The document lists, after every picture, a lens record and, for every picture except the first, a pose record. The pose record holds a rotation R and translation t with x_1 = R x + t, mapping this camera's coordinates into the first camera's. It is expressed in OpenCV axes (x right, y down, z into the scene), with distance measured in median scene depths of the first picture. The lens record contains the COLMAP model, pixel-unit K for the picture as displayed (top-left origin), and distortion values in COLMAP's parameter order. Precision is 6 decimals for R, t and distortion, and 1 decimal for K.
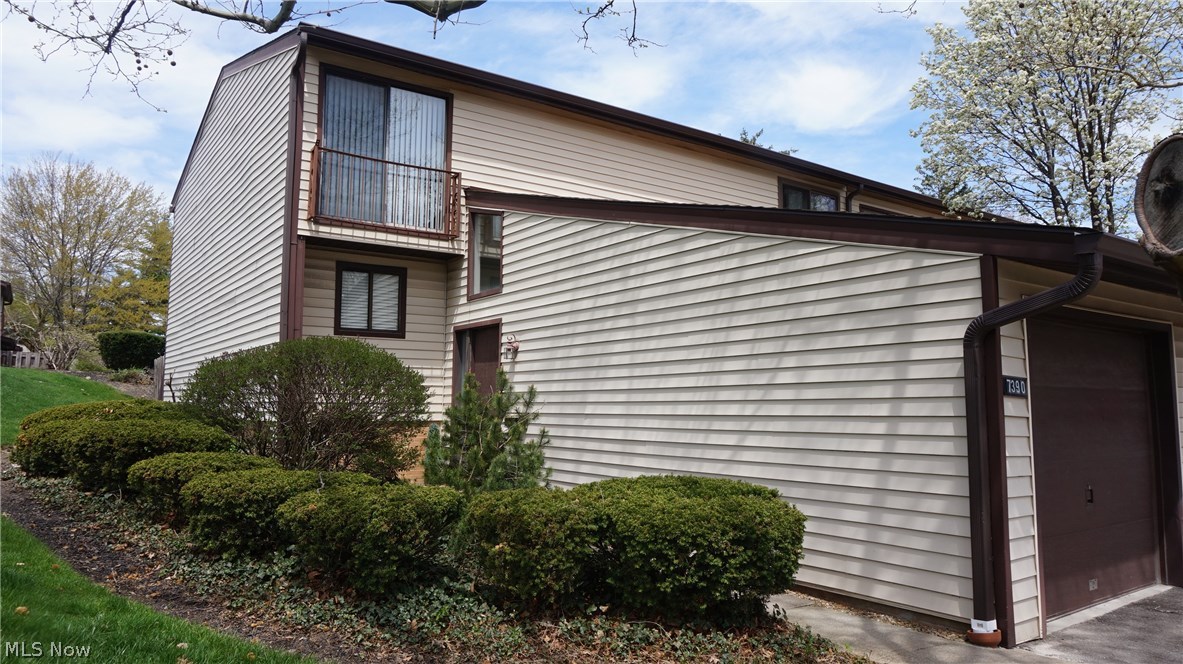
lens RADIAL K [[803.4, 0, 591.5], [0, 803.4, 332.0], [0, 0, 1]] dist [-0.047235, 0.032459]
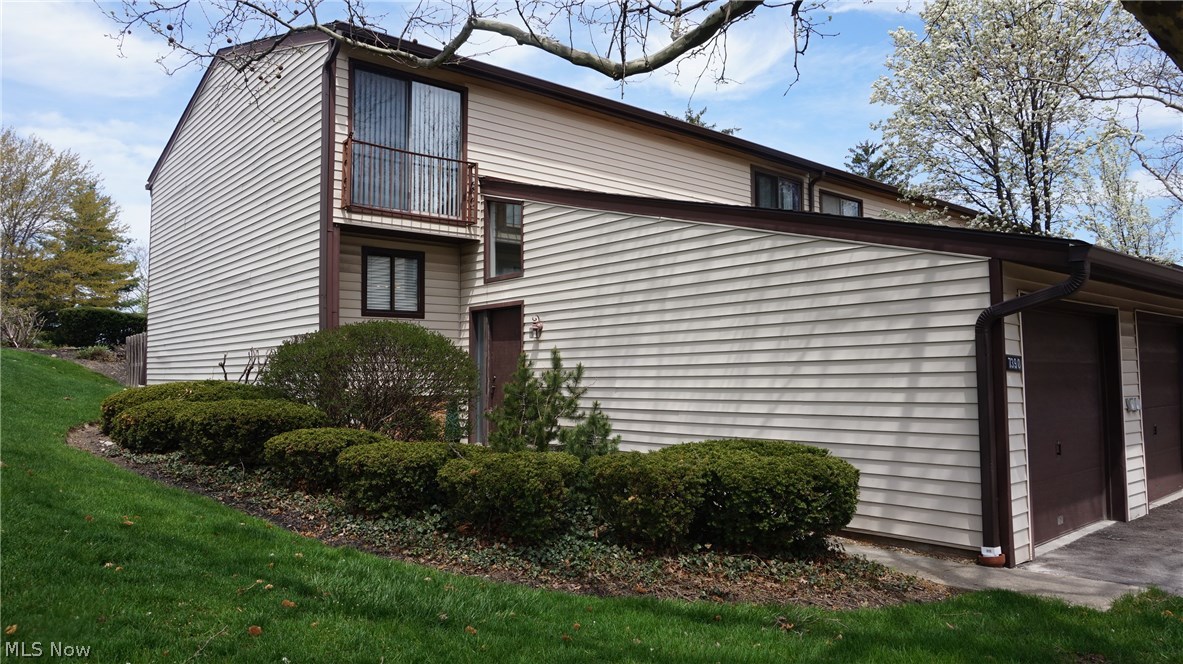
lens RADIAL K [[805.0, 0, 589.4], [0, 805.0, 334.6], [0, 0, 1]] dist [-0.042066, 0.037103]
pose [[0.995402, -0.007523, 0.095492, -0.187980], [0.003491, 0.999098, 0.042320, -0.024153], [-0.095725, -0.041792, 0.994530, -0.139524]]
